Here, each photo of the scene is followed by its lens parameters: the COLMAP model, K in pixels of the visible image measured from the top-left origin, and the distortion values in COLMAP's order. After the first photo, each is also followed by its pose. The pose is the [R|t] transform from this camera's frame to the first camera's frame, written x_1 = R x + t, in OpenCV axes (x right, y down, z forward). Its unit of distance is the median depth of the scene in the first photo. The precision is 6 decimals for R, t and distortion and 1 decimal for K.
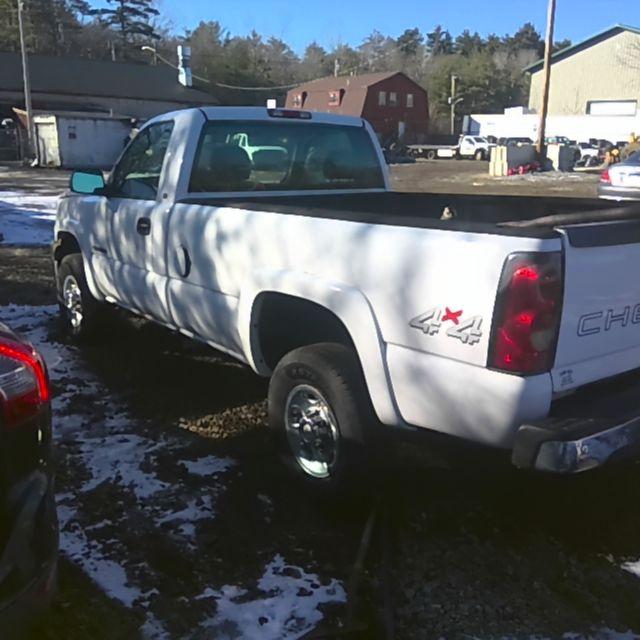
lens RADIAL K [[673.3, 0, 317.4], [0, 673.3, 319.3], [0, 0, 1]] dist [0.142548, -0.227811]
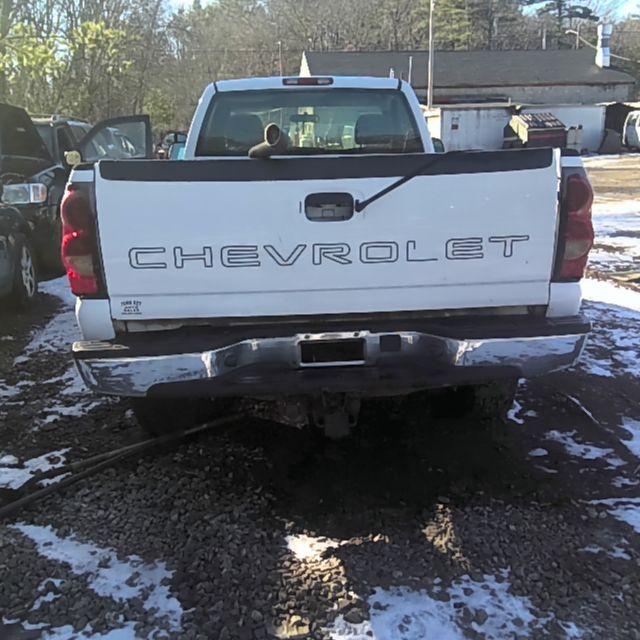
lens RADIAL K [[678.6, 0, 316.5], [0, 678.6, 319.9], [0, 0, 1]] dist [0.151135, -0.267317]
pose [[0.822287, 0.113092, -0.557722, 0.082379], [-0.107480, 0.993279, 0.042947, 0.001946], [0.558831, 0.024629, 0.828916, 0.020173]]
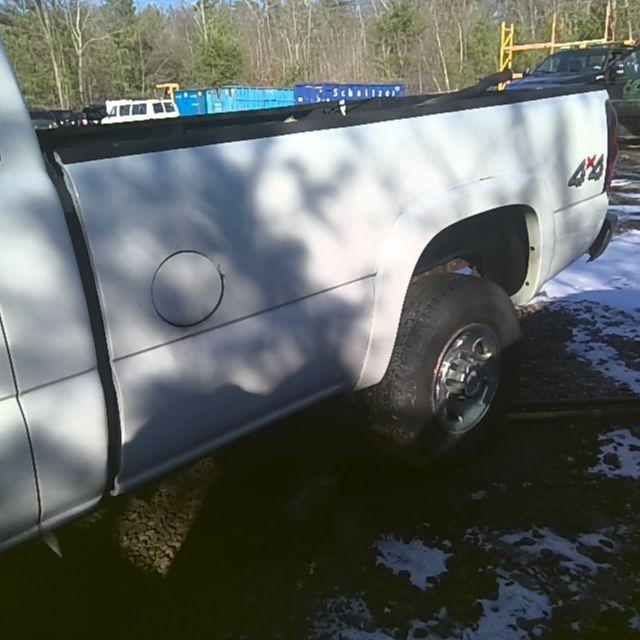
lens RADIAL K [[678.6, 0, 316.5], [0, 678.6, 319.9], [0, 0, 1]] dist [0.151135, -0.267317]
pose [[-0.101252, -0.309395, 0.945528, -0.072920], [0.298879, 0.897049, 0.325537, -0.021747], [-0.948904, 0.315560, 0.001643, 0.111136]]
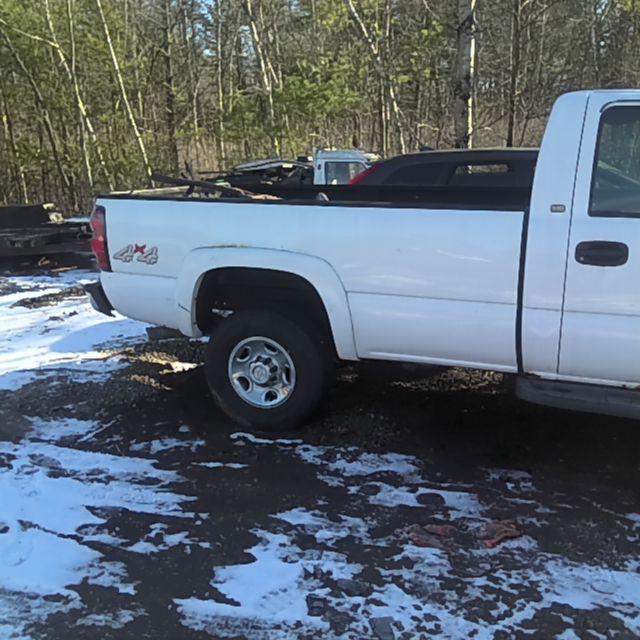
lens RADIAL K [[673.3, 0, 317.4], [0, 673.3, 319.3], [0, 0, 1]] dist [0.142548, -0.227811]
pose [[-0.845630, 0.136721, -0.515963, 0.097026], [-0.114010, 0.898067, 0.424826, -0.053398], [0.521452, 0.418071, -0.743844, 0.220054]]
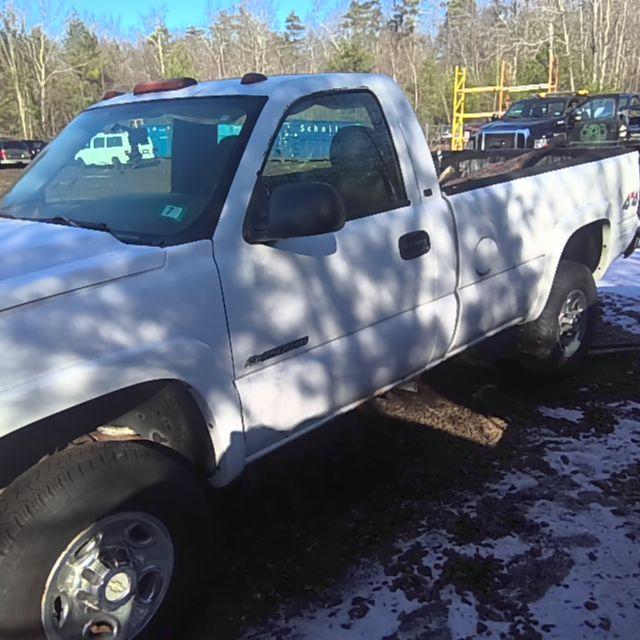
lens RADIAL K [[678.6, 0, 316.5], [0, 678.6, 319.9], [0, 0, 1]] dist [0.151135, -0.267317]
pose [[-0.181609, -0.268381, 0.946039, -0.119160], [0.282040, 0.907404, 0.311563, -0.040789], [-0.942057, 0.323403, -0.089098, 0.155522]]
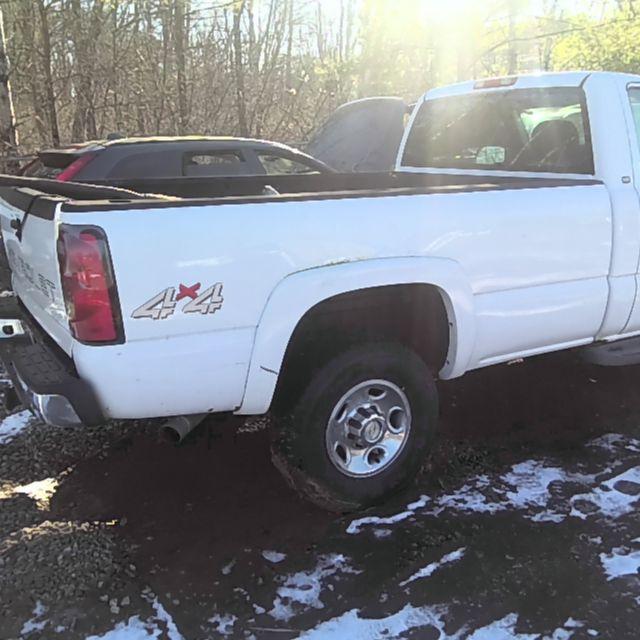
lens RADIAL K [[678.6, 0, 316.5], [0, 678.6, 319.9], [0, 0, 1]] dist [0.151135, -0.267317]
pose [[-0.116737, 0.250327, -0.961098, 0.127261], [-0.215509, 0.938272, 0.270558, -0.028378], [0.969499, 0.238709, -0.055583, 0.124041]]
